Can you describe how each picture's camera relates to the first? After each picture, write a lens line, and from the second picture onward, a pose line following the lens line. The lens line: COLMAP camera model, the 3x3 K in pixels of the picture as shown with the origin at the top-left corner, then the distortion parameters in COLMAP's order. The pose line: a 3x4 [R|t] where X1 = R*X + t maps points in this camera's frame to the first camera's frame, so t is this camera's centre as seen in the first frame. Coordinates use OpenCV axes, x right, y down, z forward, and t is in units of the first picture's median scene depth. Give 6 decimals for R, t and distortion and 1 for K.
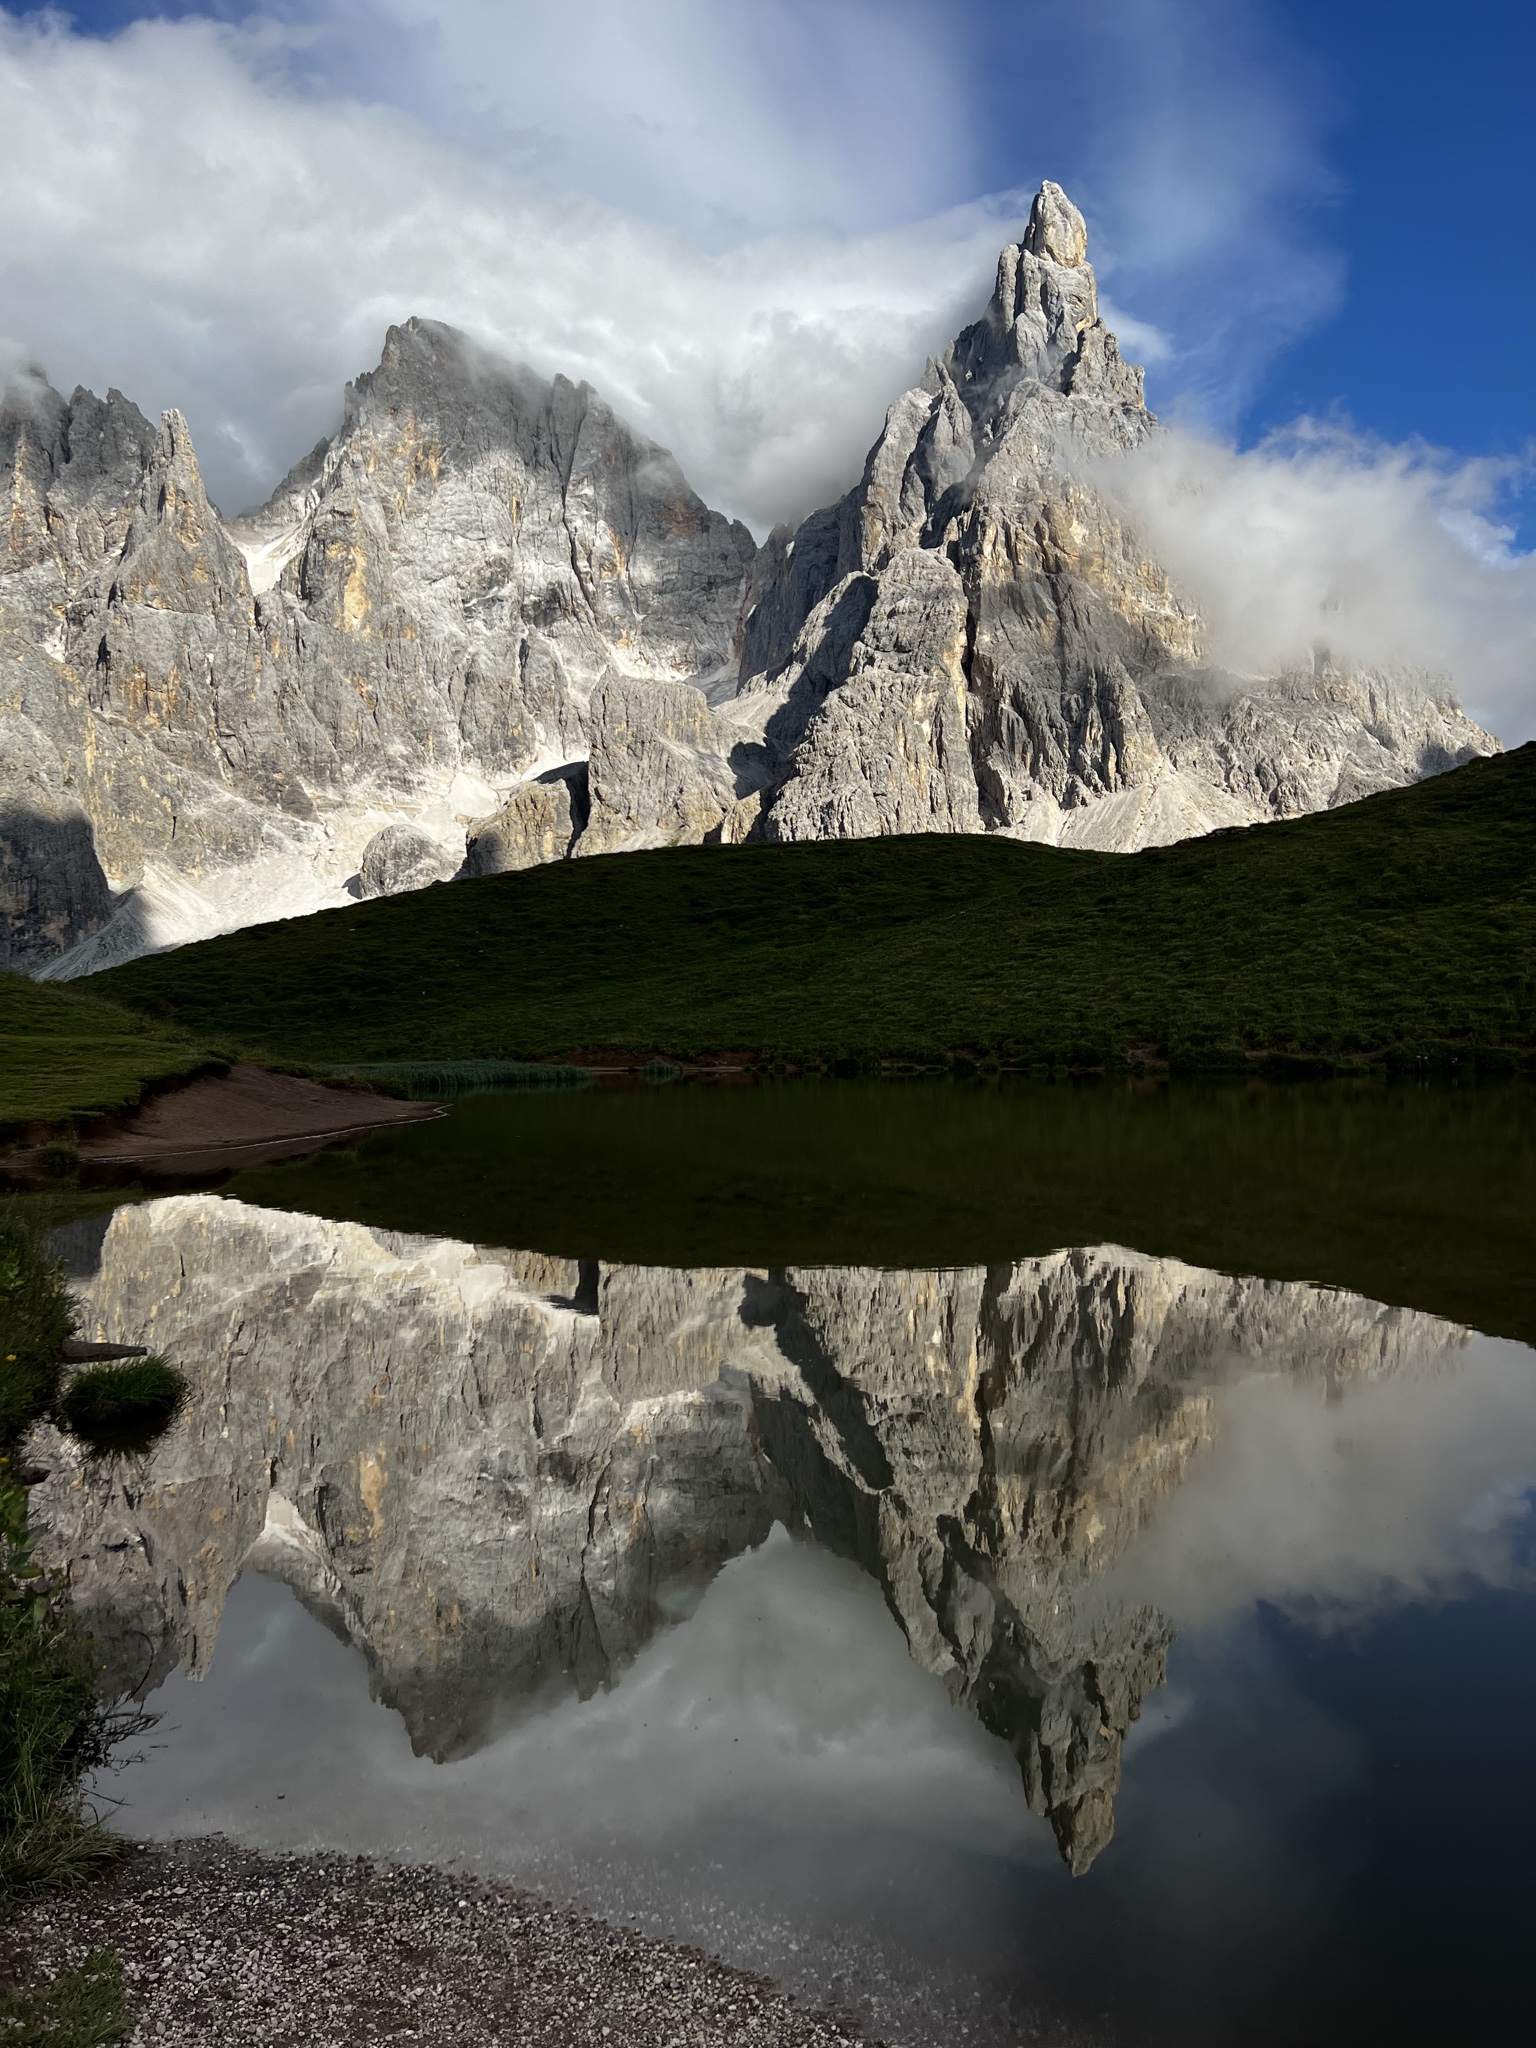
lens RADIAL K [[1539.8, 0, 769.6], [0, 1539.8, 1028.2], [0, 0, 1]] dist [0.010903, 0.001203]
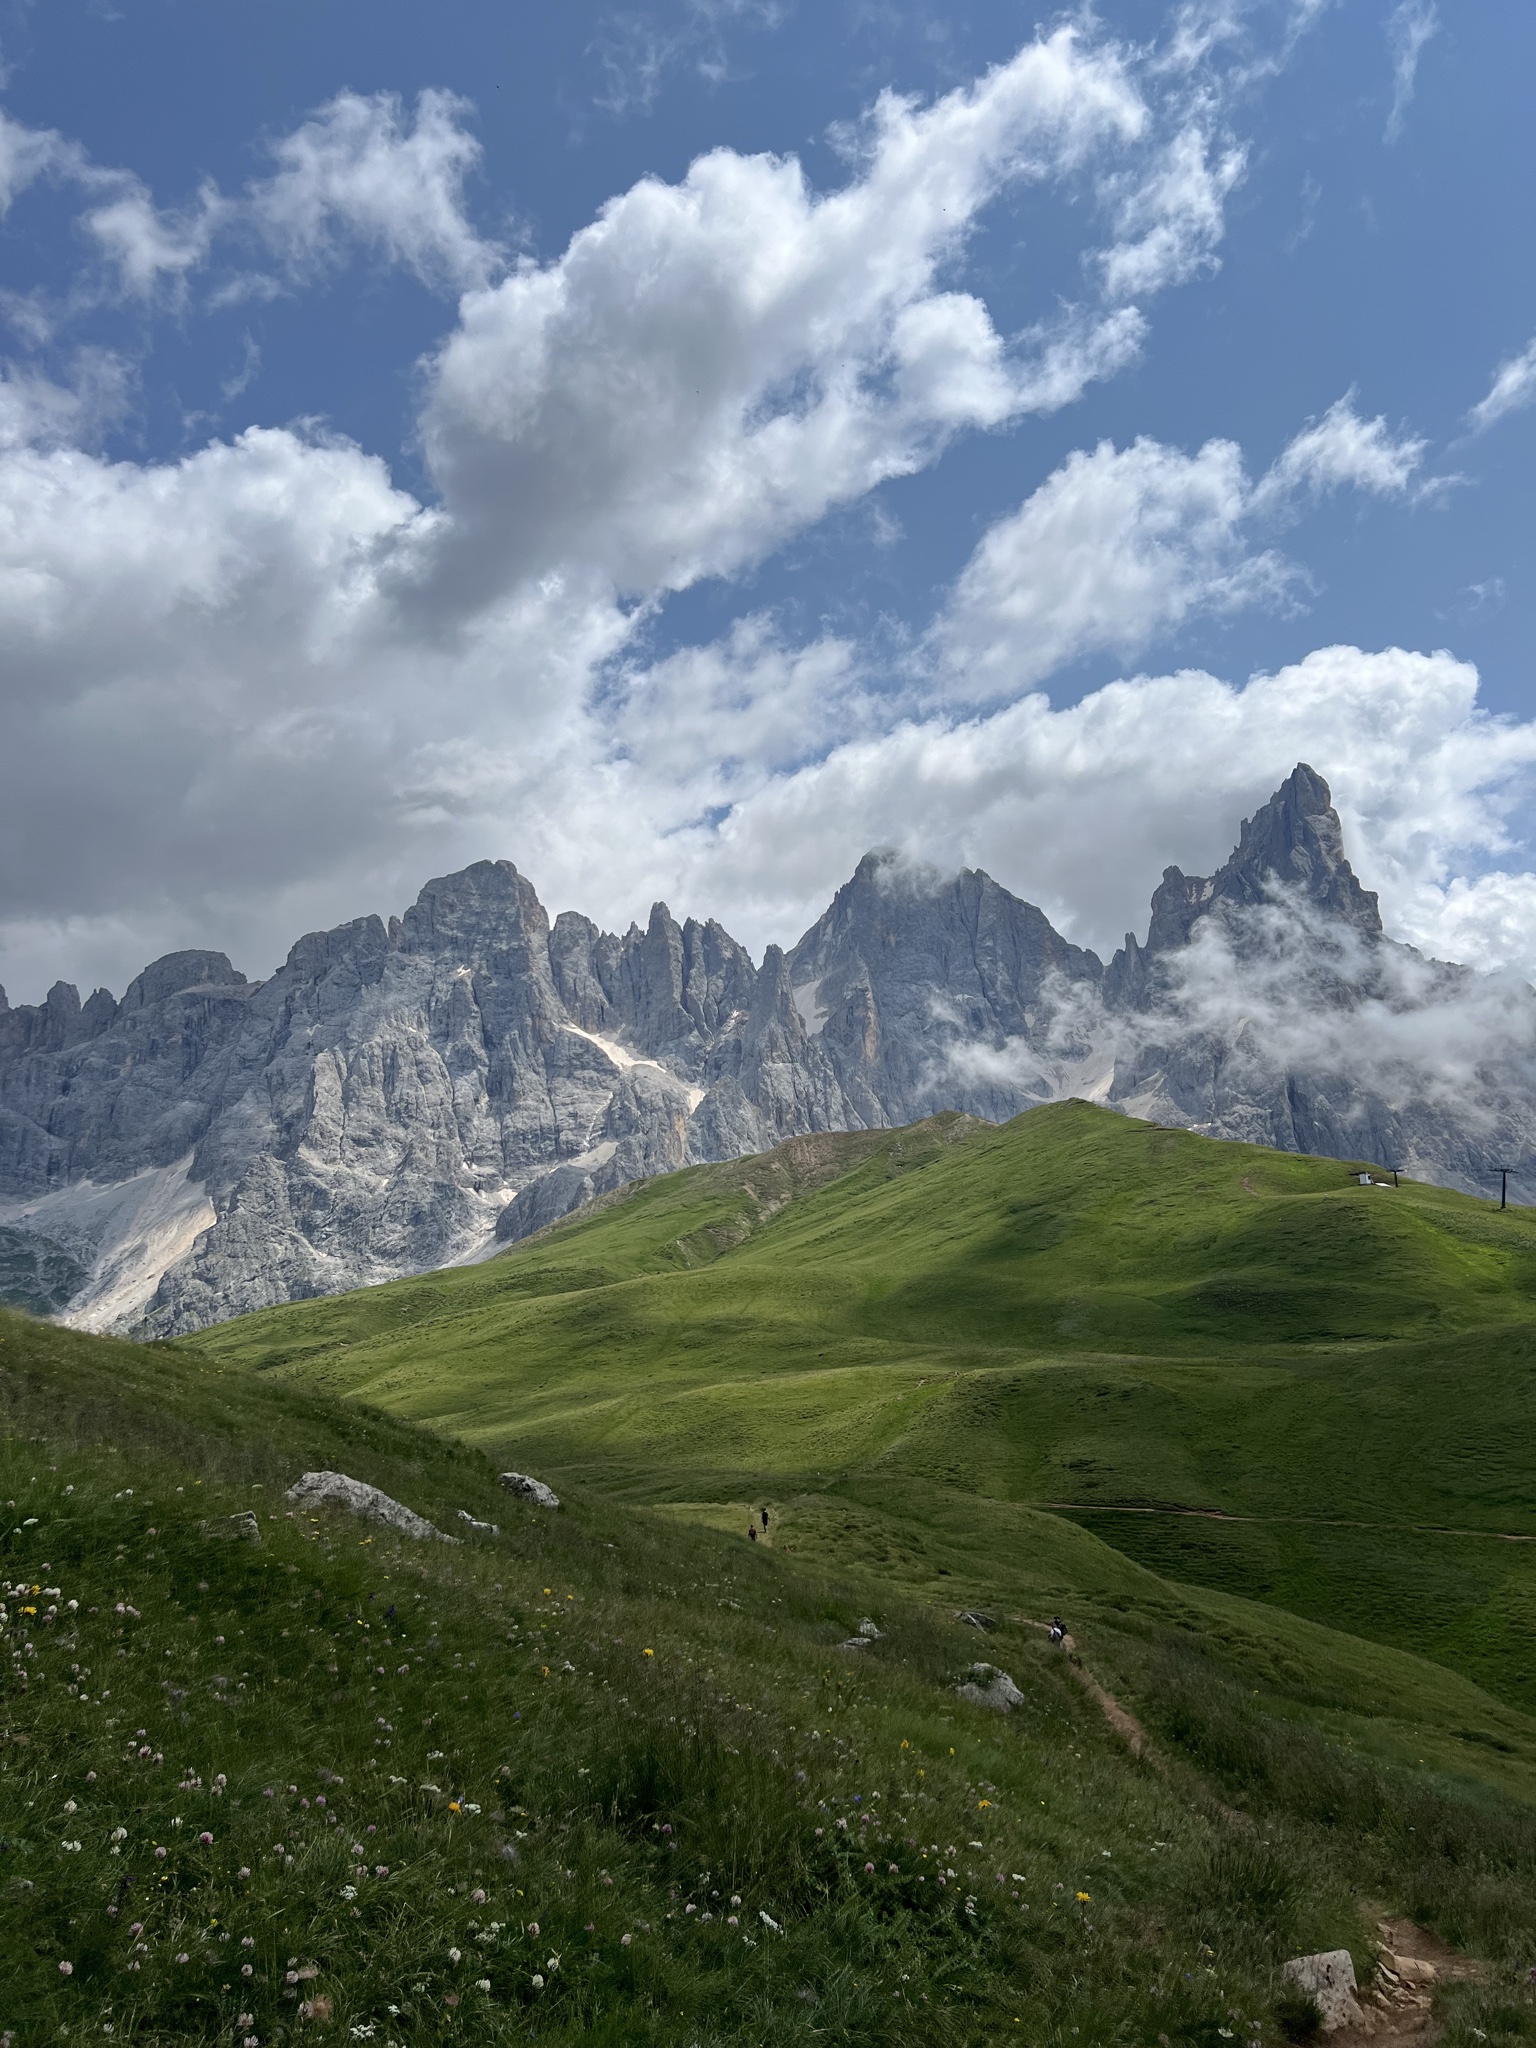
lens RADIAL K [[1539.8, 0, 760.4], [0, 1539.8, 1021.0], [0, 0, 1]] dist [0.010903, 0.001203]
pose [[0.983253, -0.058448, -0.172620, -0.089322], [0.022737, 0.979119, -0.202012, 0.018990], [0.180823, 0.194704, 0.964051, -0.481264]]
